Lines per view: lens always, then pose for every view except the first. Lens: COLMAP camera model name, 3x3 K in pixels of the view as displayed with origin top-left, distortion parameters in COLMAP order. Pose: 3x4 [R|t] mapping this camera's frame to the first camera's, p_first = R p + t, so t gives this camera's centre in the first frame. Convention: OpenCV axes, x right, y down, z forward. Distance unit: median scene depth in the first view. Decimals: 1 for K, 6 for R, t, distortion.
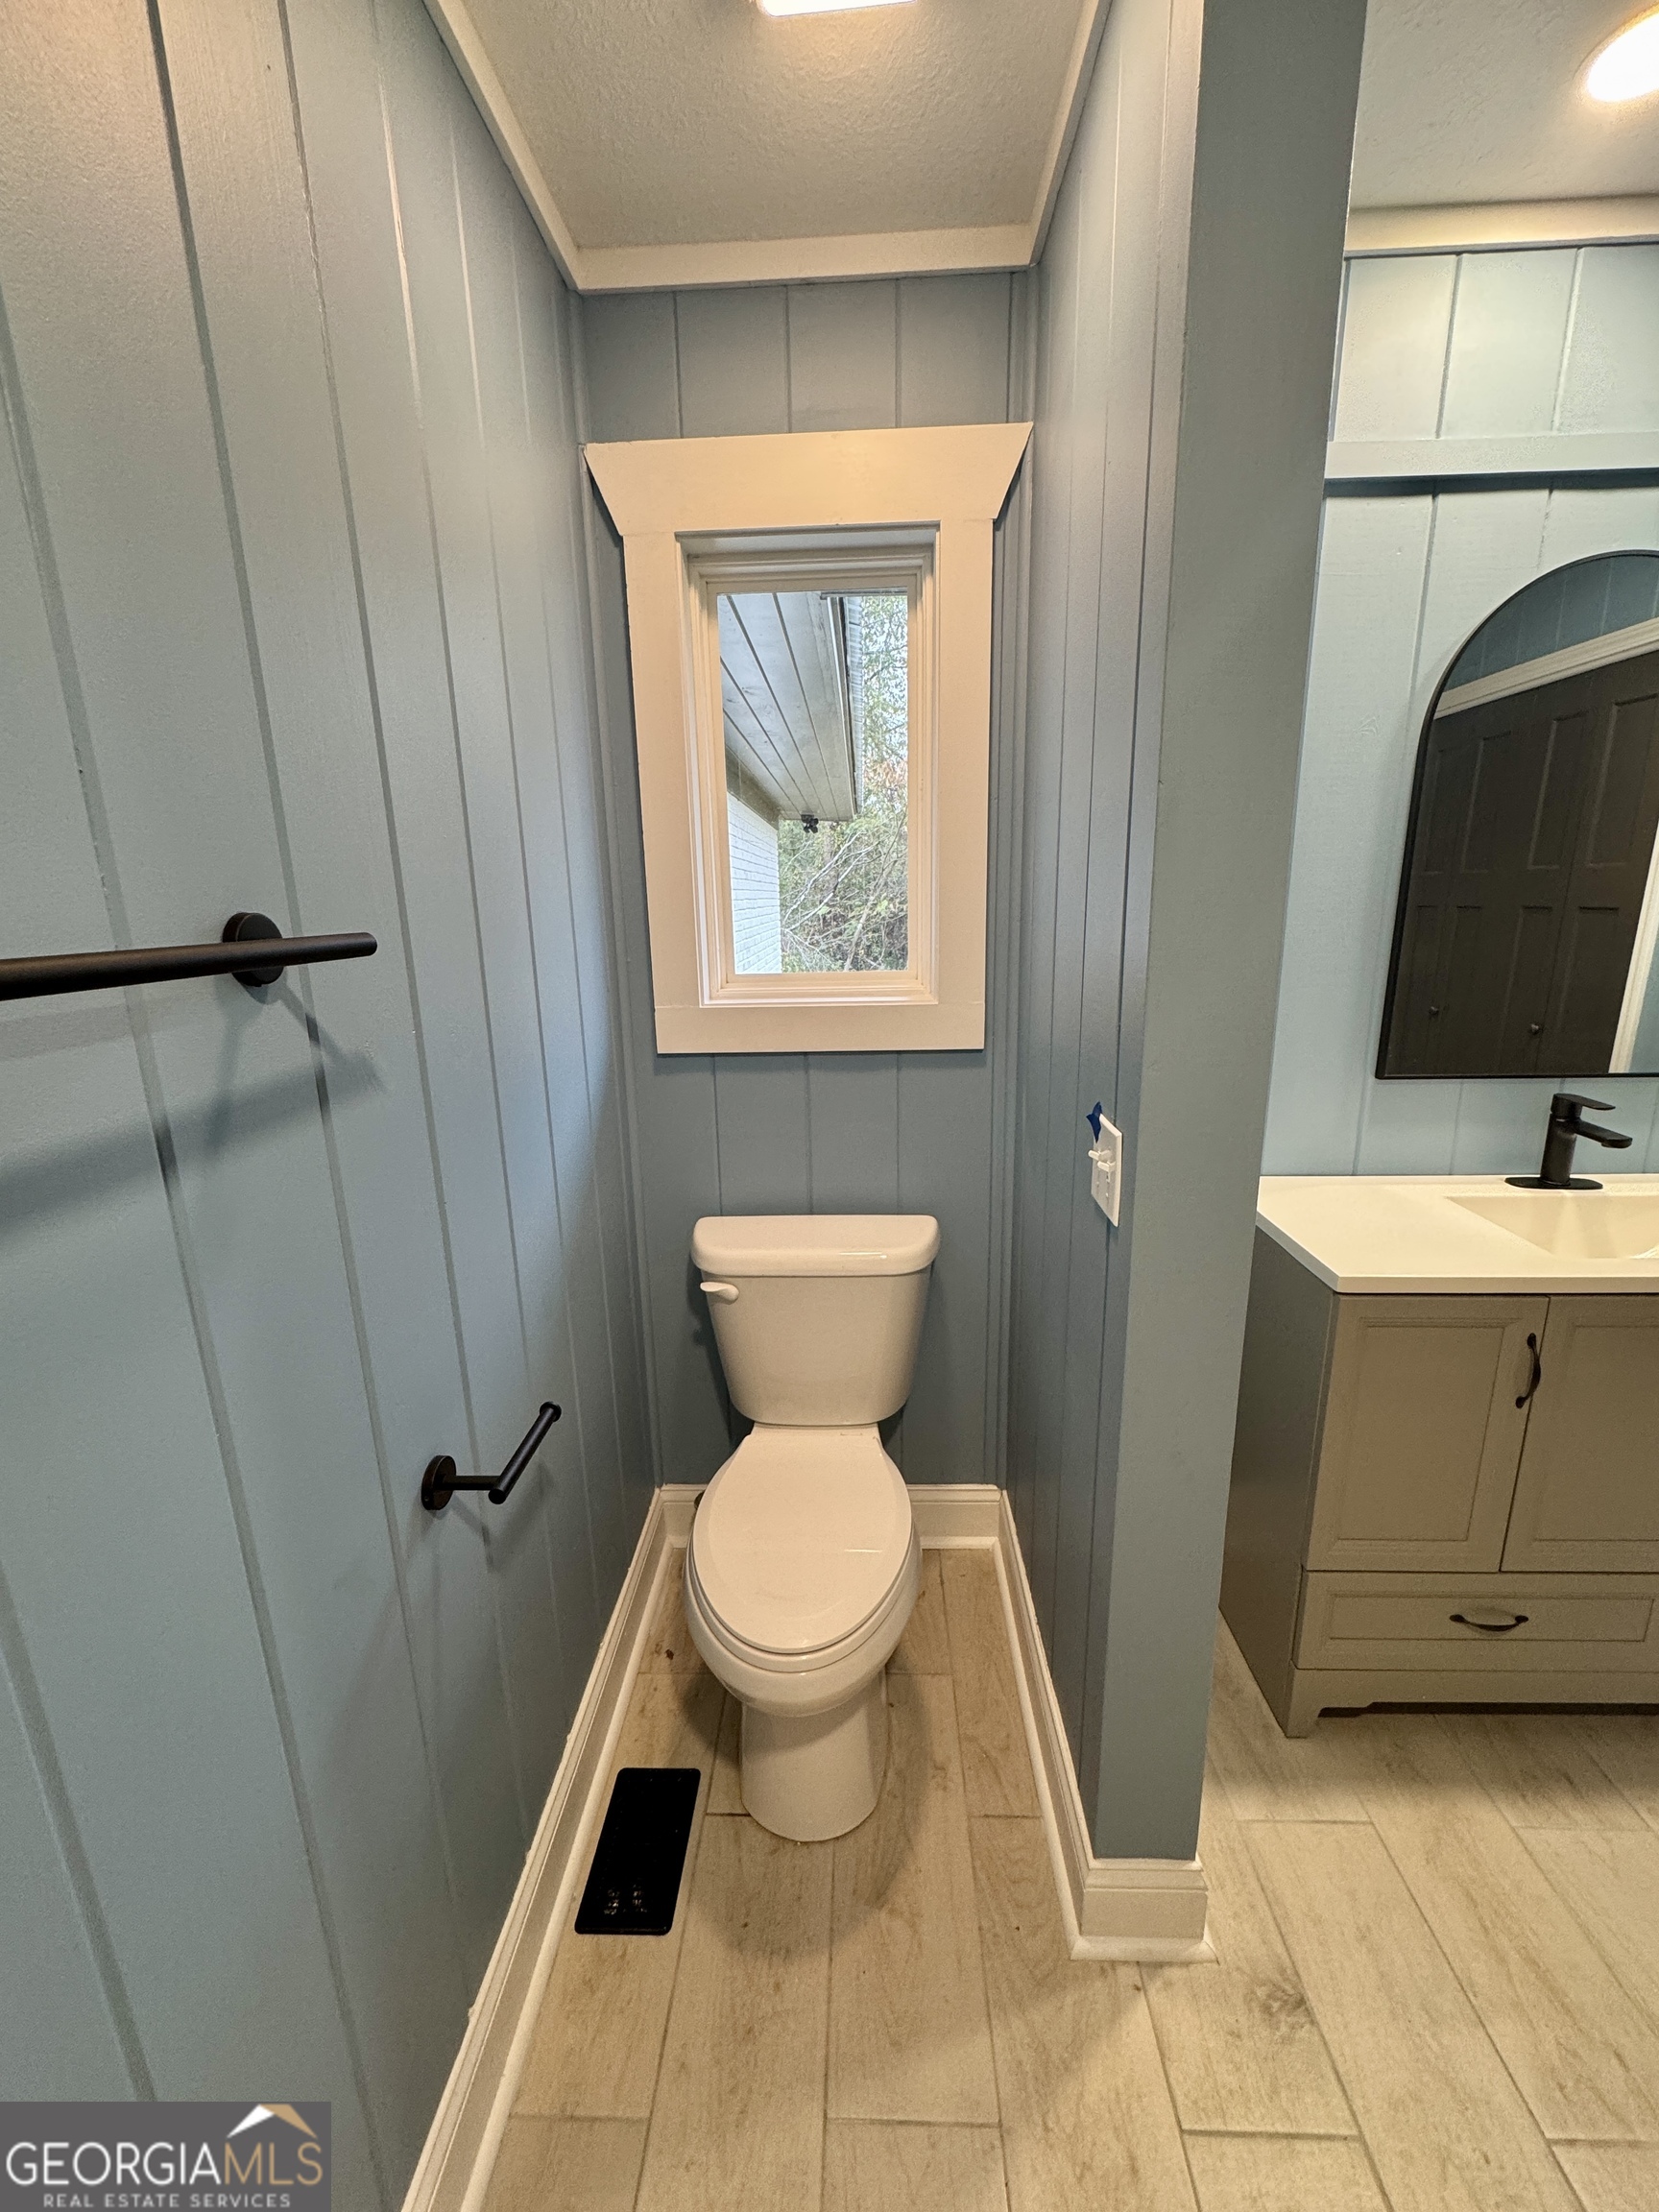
lens RADIAL K [[877.9, 0, 829.5], [0, 877.9, 1106.0], [0, 0, 1]] dist [-0.002621, 0.000395]
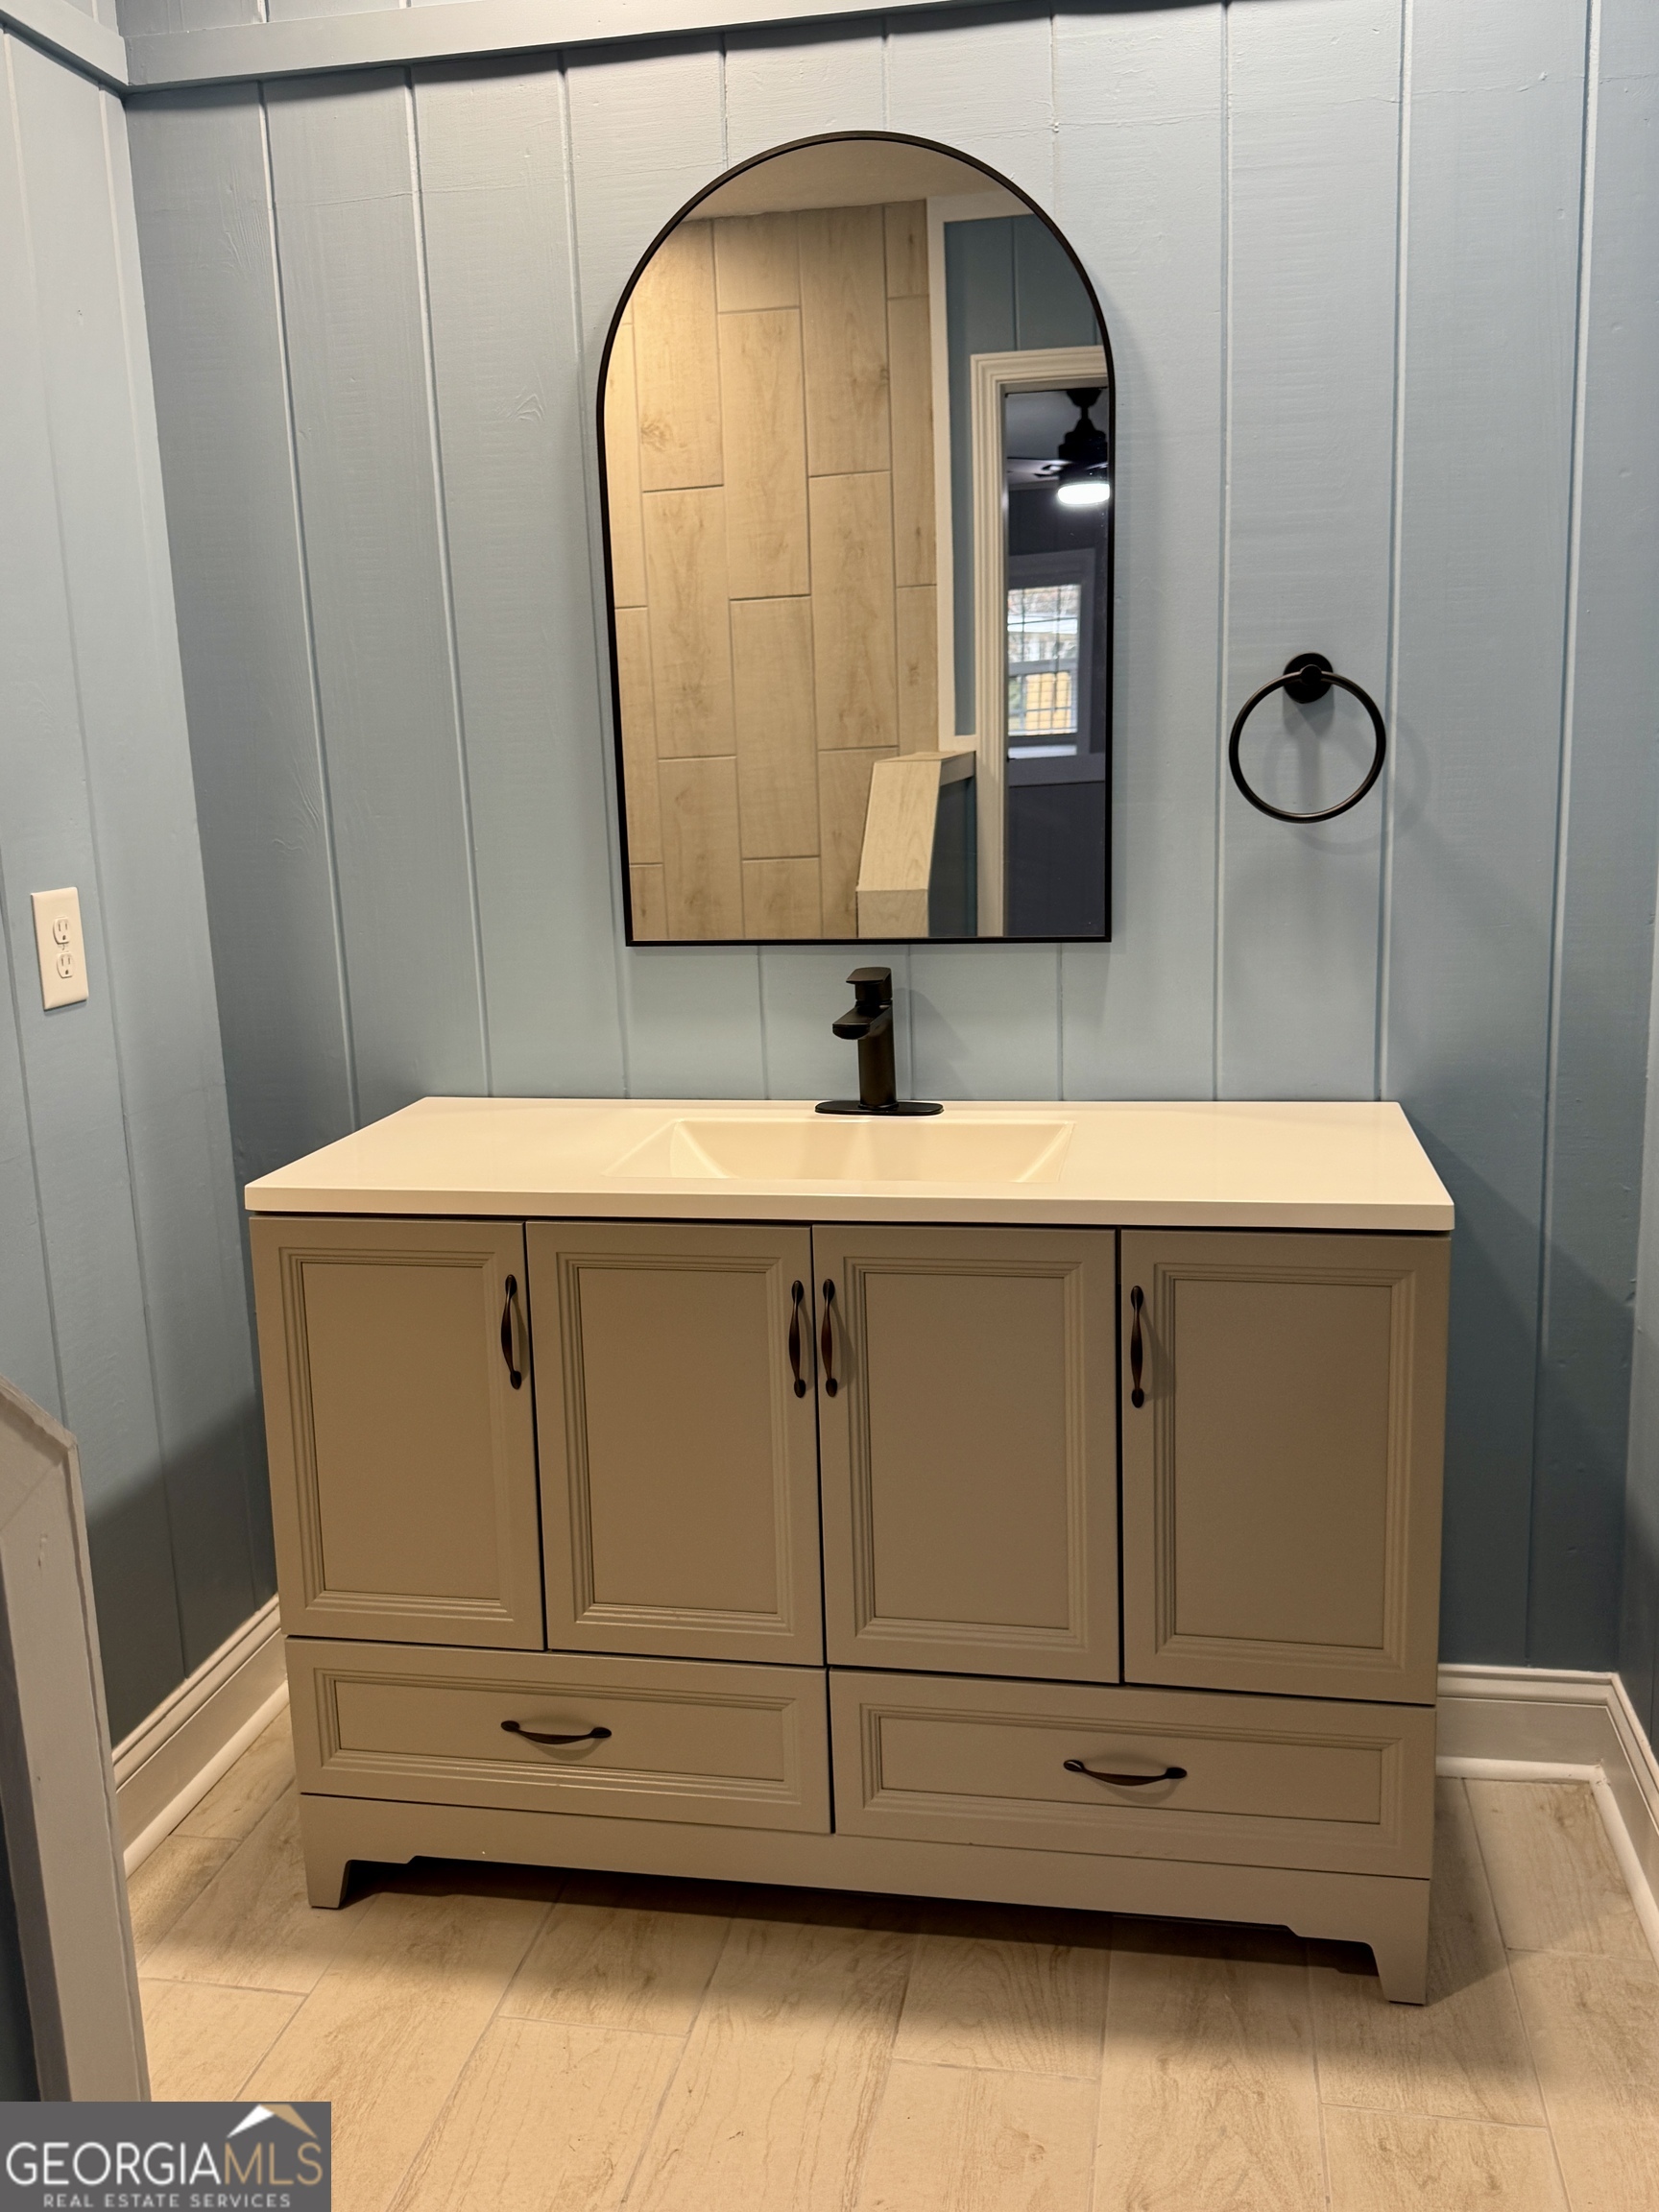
lens RADIAL K [[1856.8, 0, 829.5], [0, 1856.8, 1106.0], [0, 0, 1]] dist [0.036059, -0.008205]
pose [[0.988098, 0.016778, -0.152909, 1.130608], [-0.022120, 0.999201, -0.033299, 0.149678], [0.152228, 0.036285, 0.987679, -0.377224]]
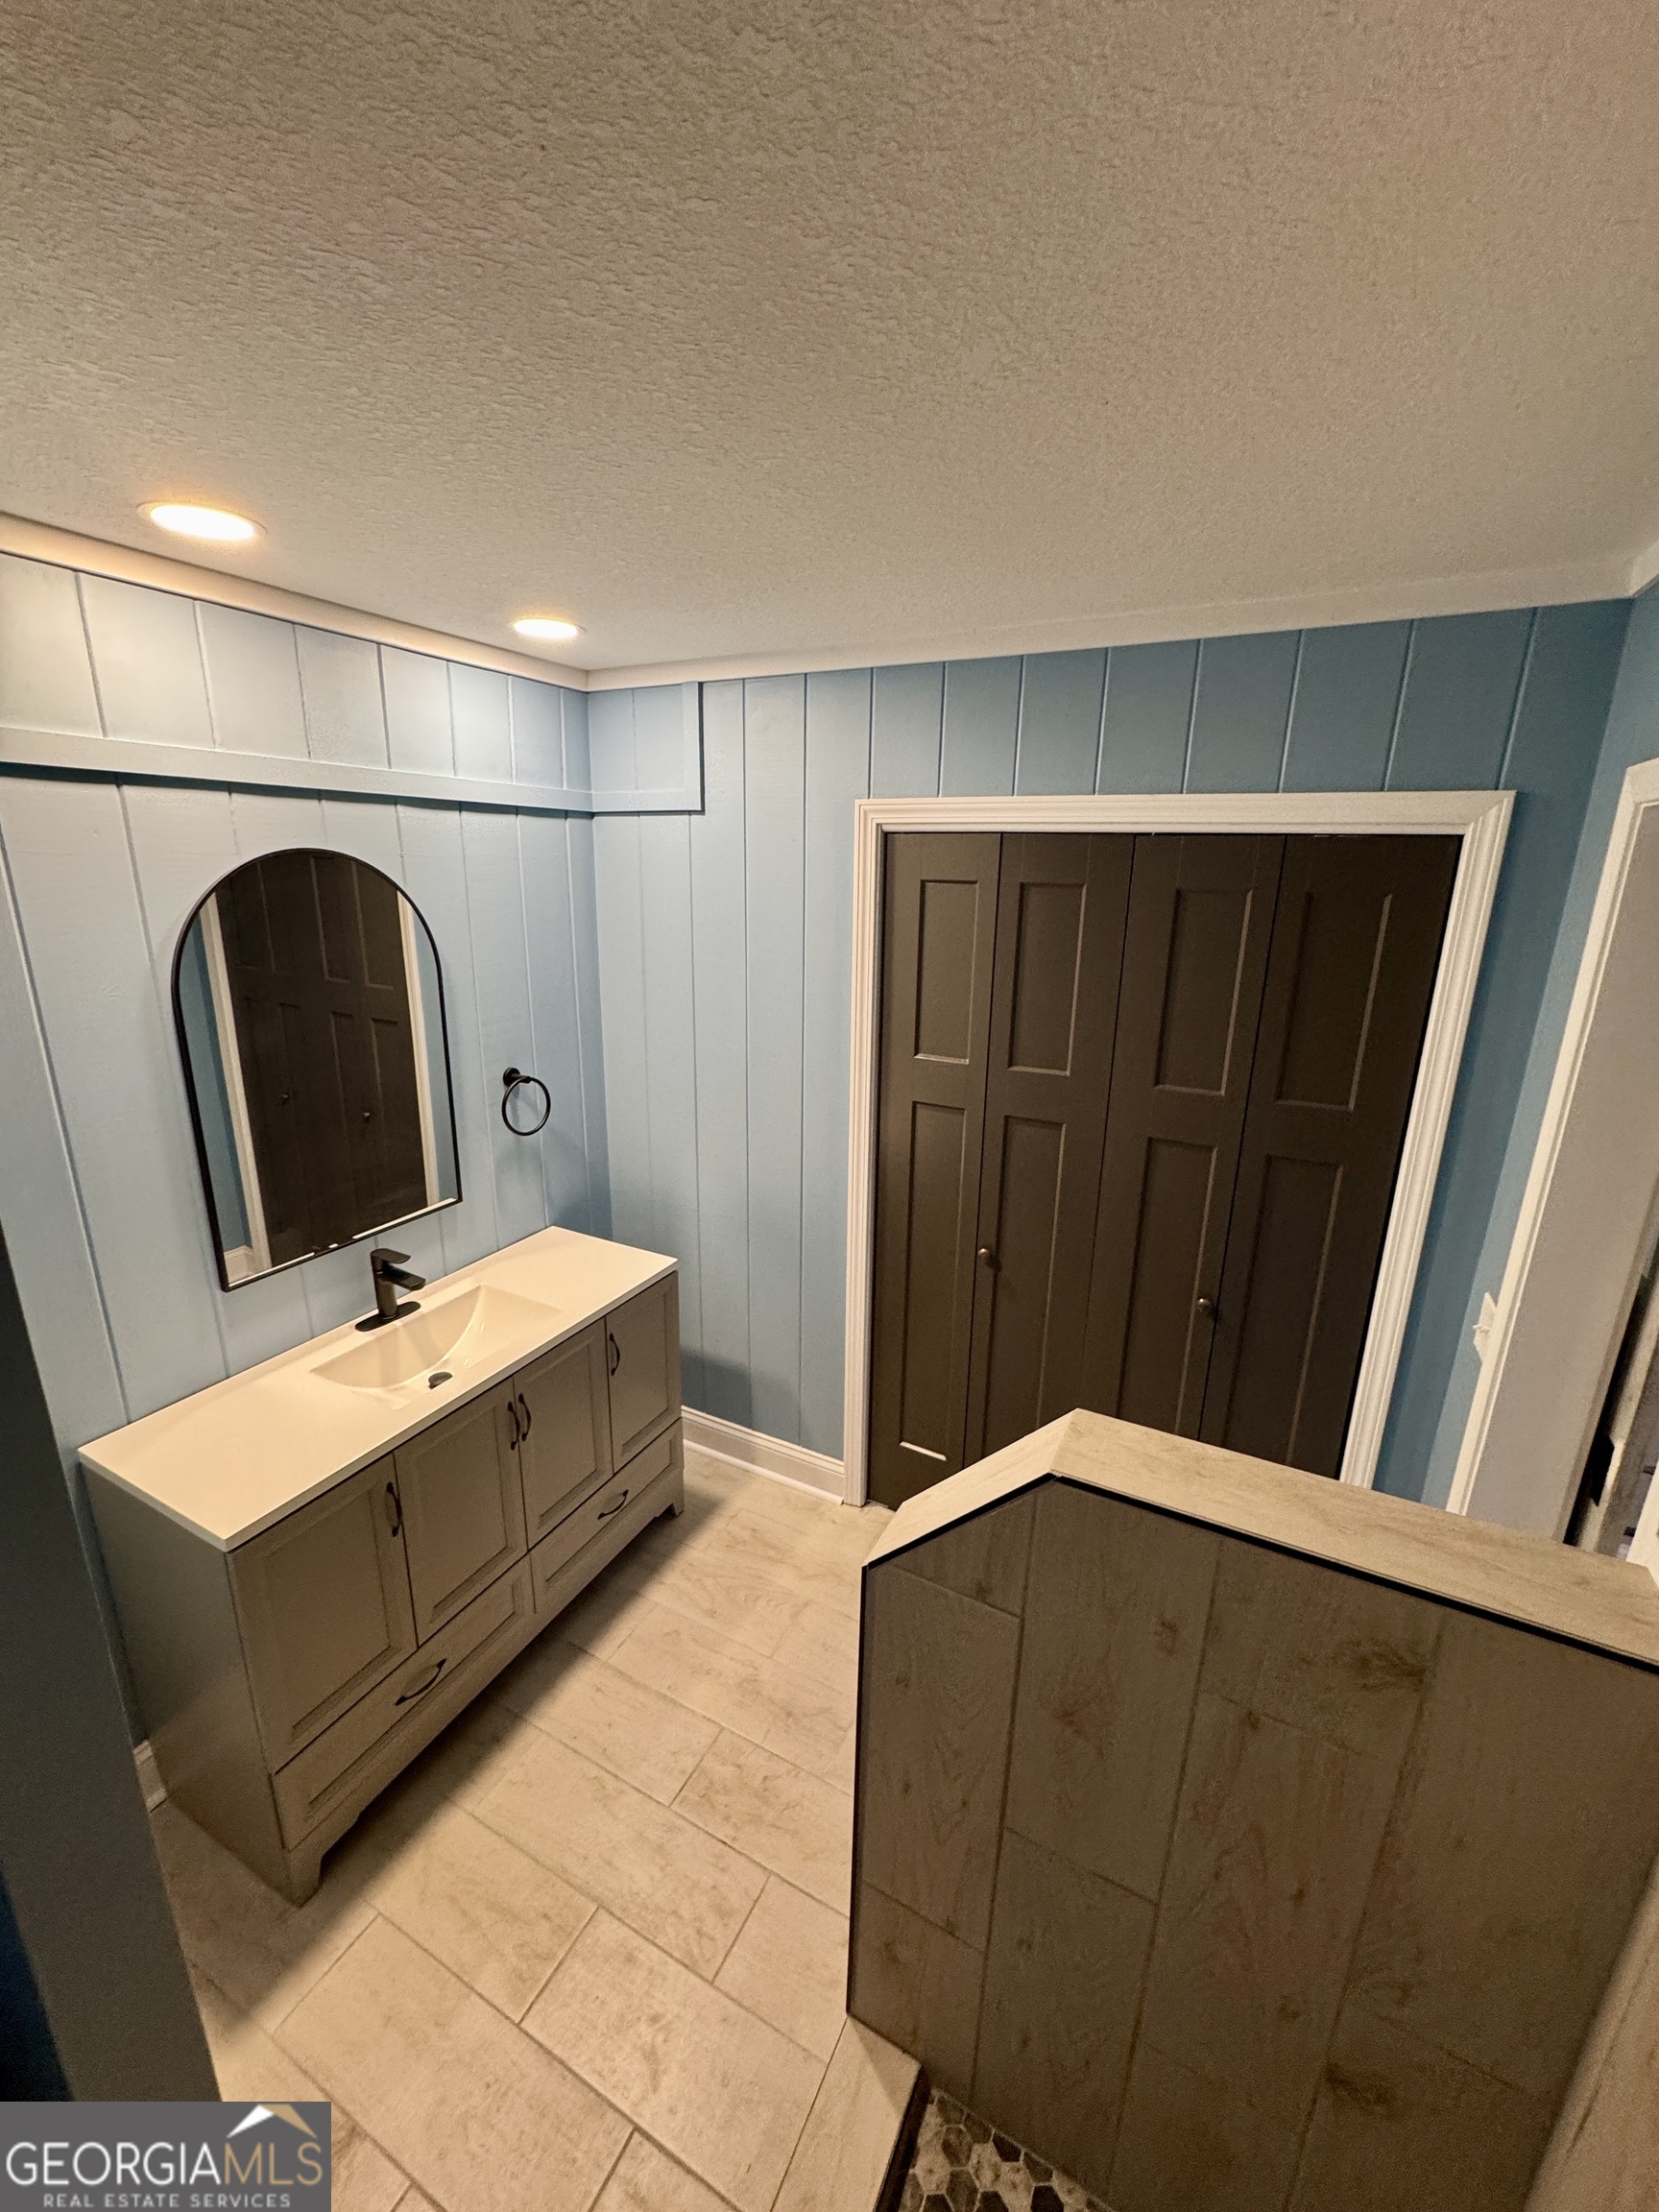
lens RADIAL K [[877.9, 0, 829.5], [0, 877.9, 1106.0], [0, 0, 1]] dist [-0.002621, 0.000395]
pose [[0.427462, -0.212378, 0.878733, 0.045796], [0.178144, 0.972744, 0.148441, -0.323999], [-0.886307, 0.093089, 0.453645, -0.204773]]
